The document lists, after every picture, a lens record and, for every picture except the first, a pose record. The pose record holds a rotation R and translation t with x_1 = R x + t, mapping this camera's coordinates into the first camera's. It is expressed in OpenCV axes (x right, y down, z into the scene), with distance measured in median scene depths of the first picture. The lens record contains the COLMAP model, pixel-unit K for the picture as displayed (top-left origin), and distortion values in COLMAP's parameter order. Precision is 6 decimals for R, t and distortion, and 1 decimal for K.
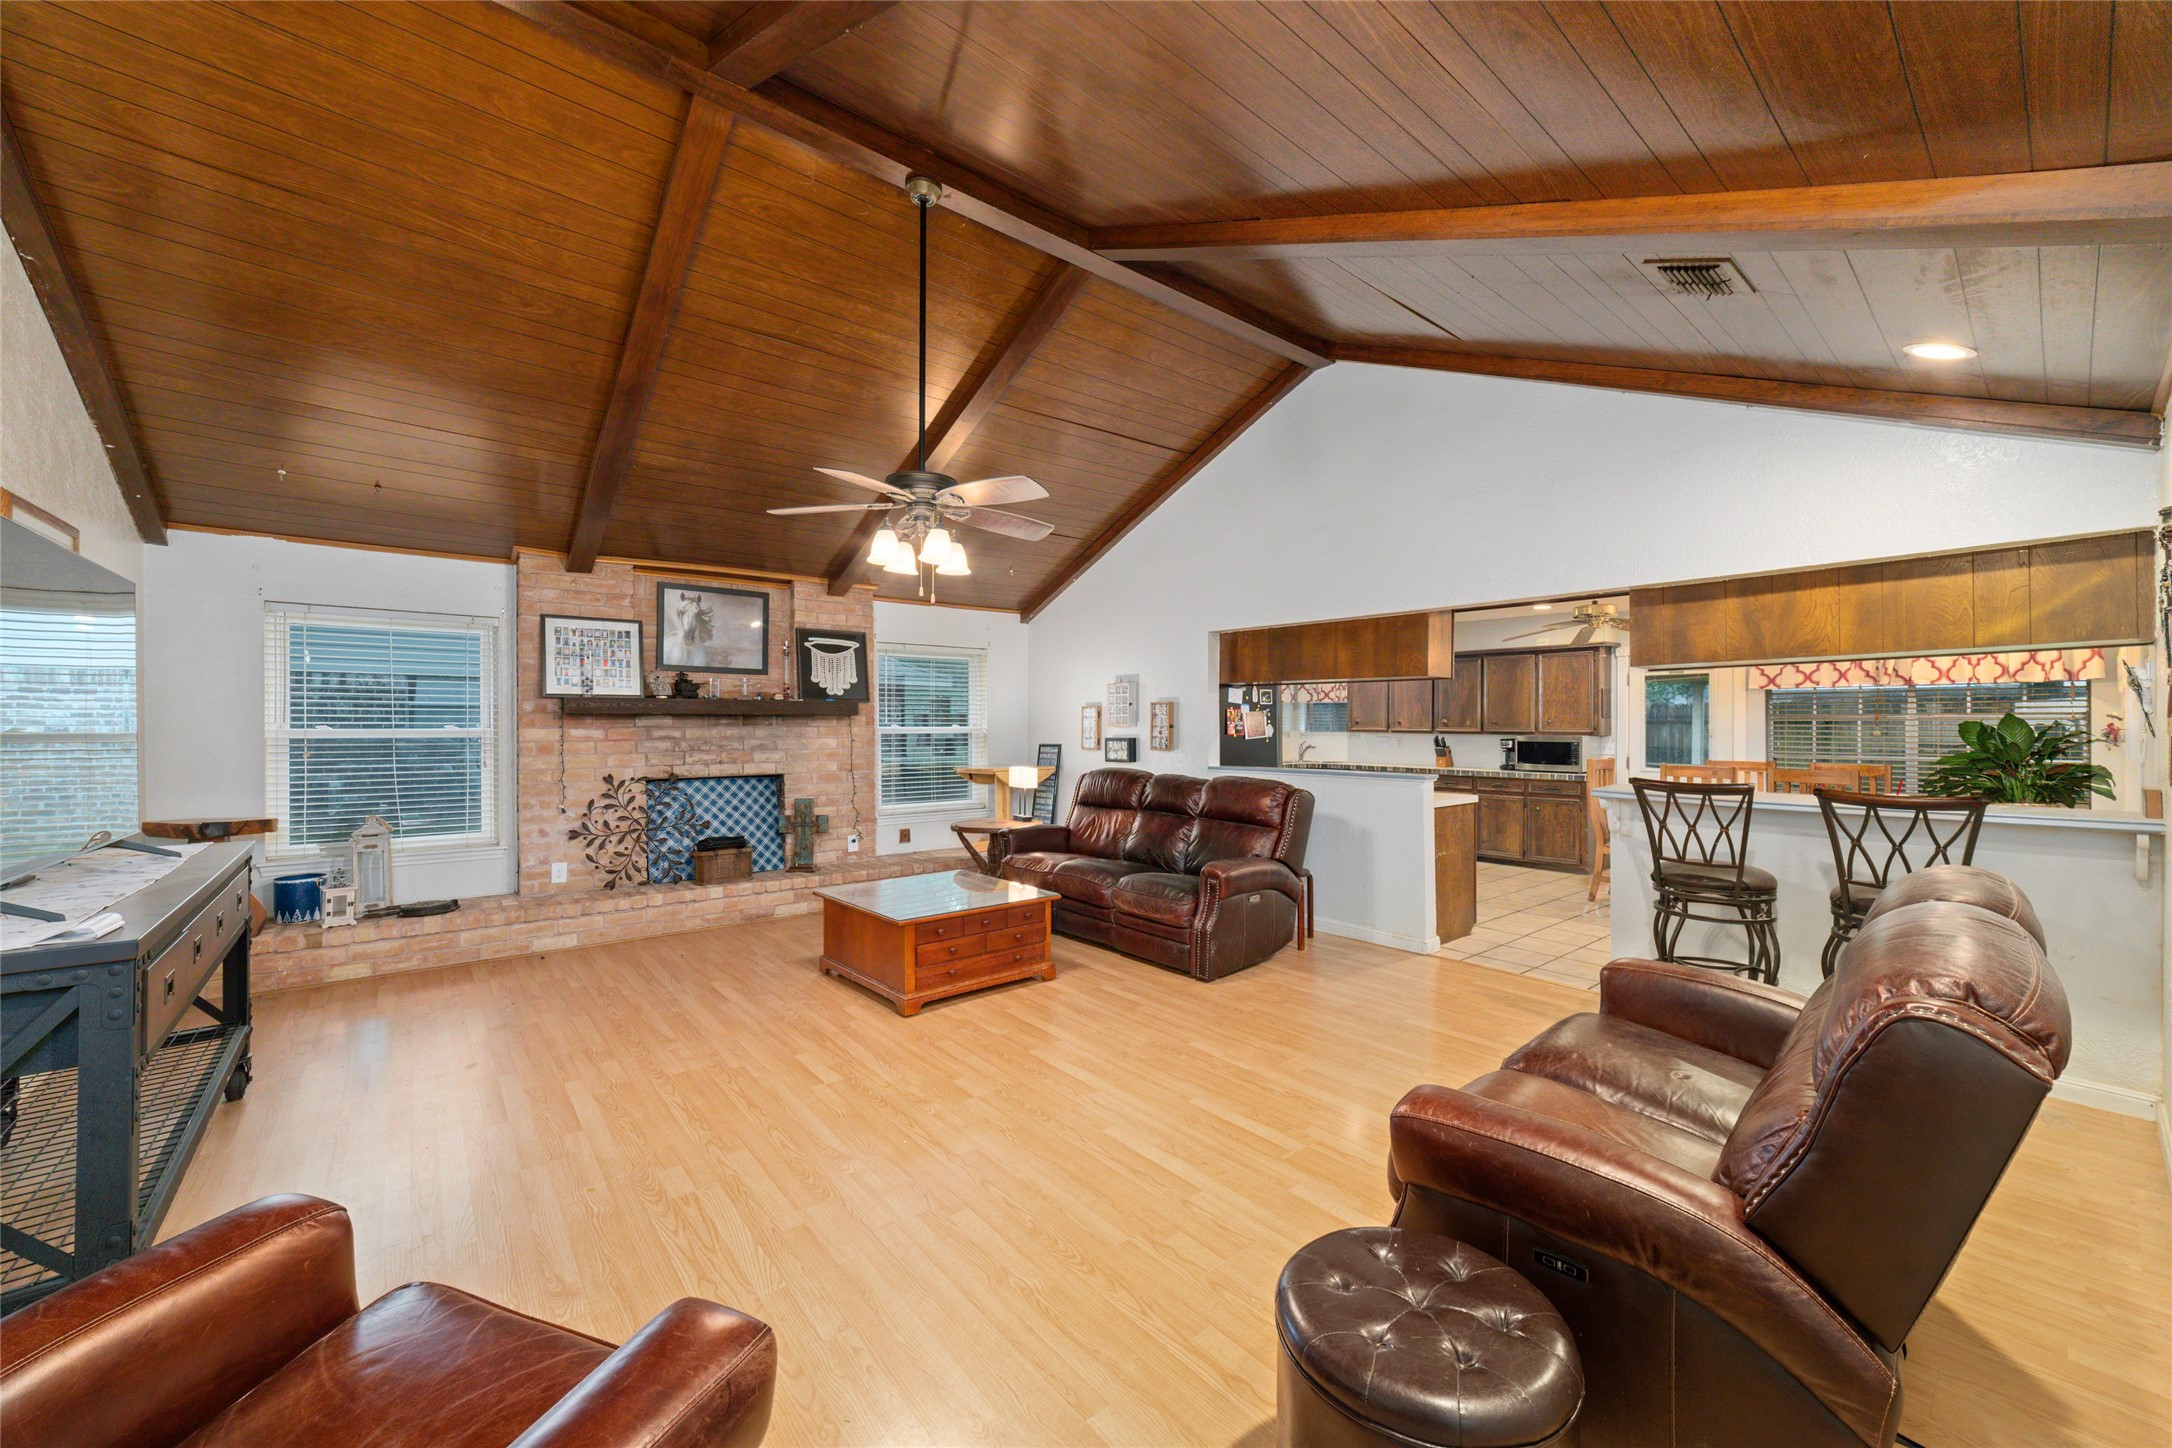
lens RADIAL K [[824.6, 0, 1086.0], [0, 824.6, 724.0], [0, 0, 1]] dist [-0.016420, 0.000021]
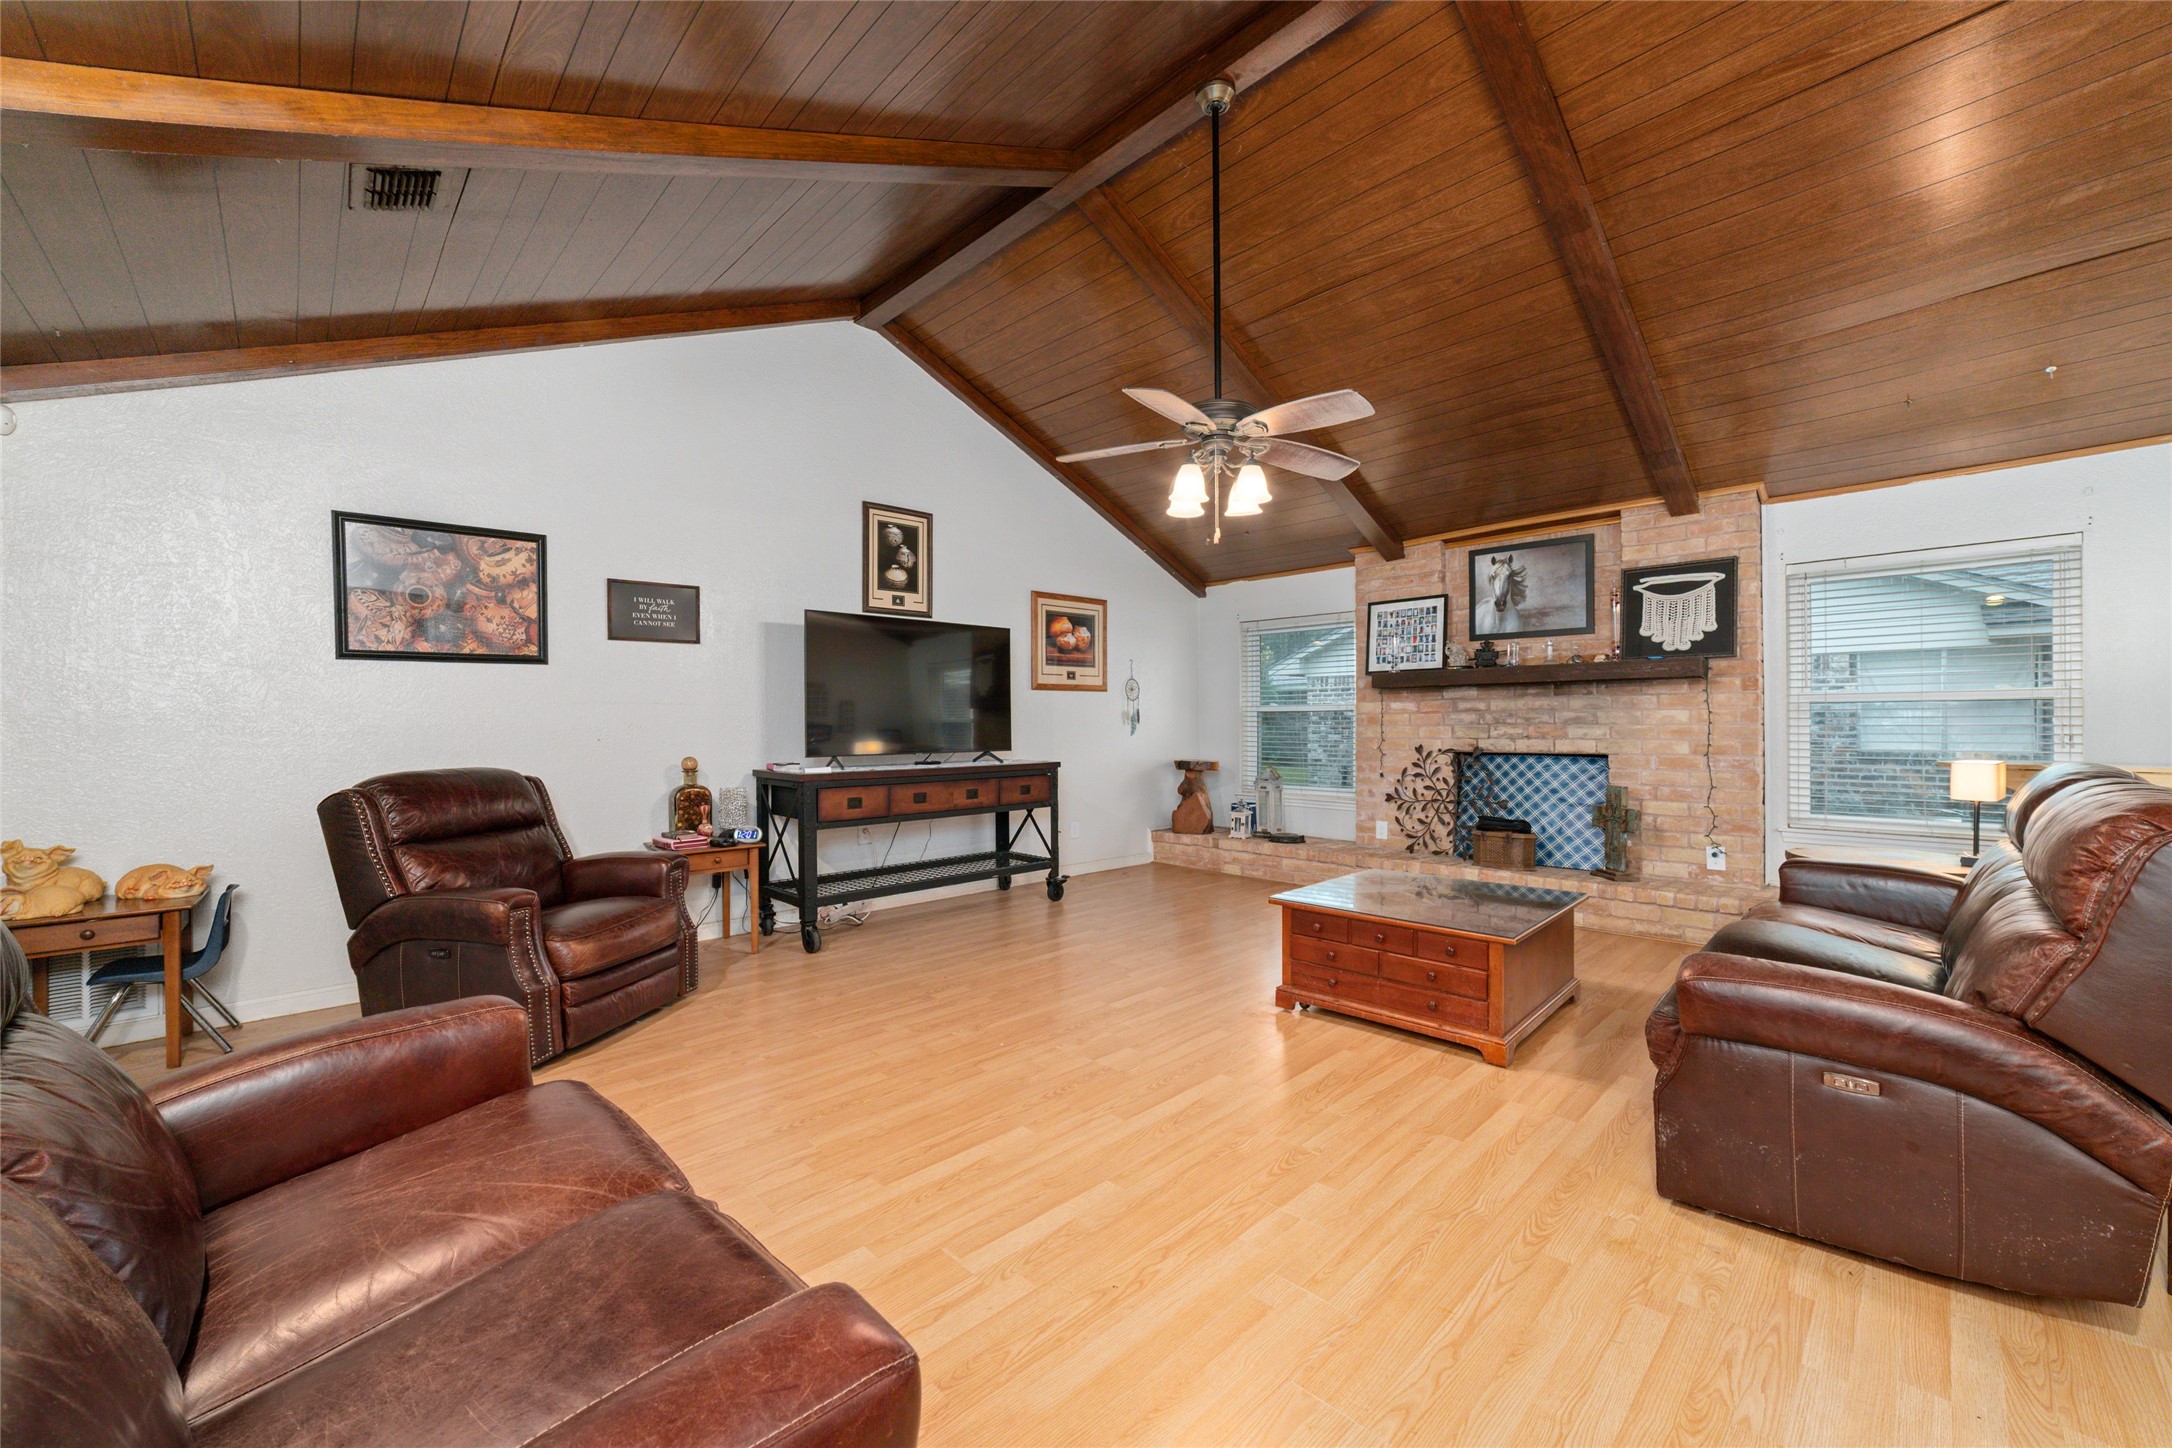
lens RADIAL K [[834.0, 0, 1097.8], [0, 834.0, 723.1], [0, 0, 1]] dist [-0.022134, 0.007890]
pose [[0.095344, -0.000892, -0.995444, 0.426292], [0.005597, 0.999984, -0.000360, 0.030347], [0.995429, -0.005537, 0.095347, 0.467102]]
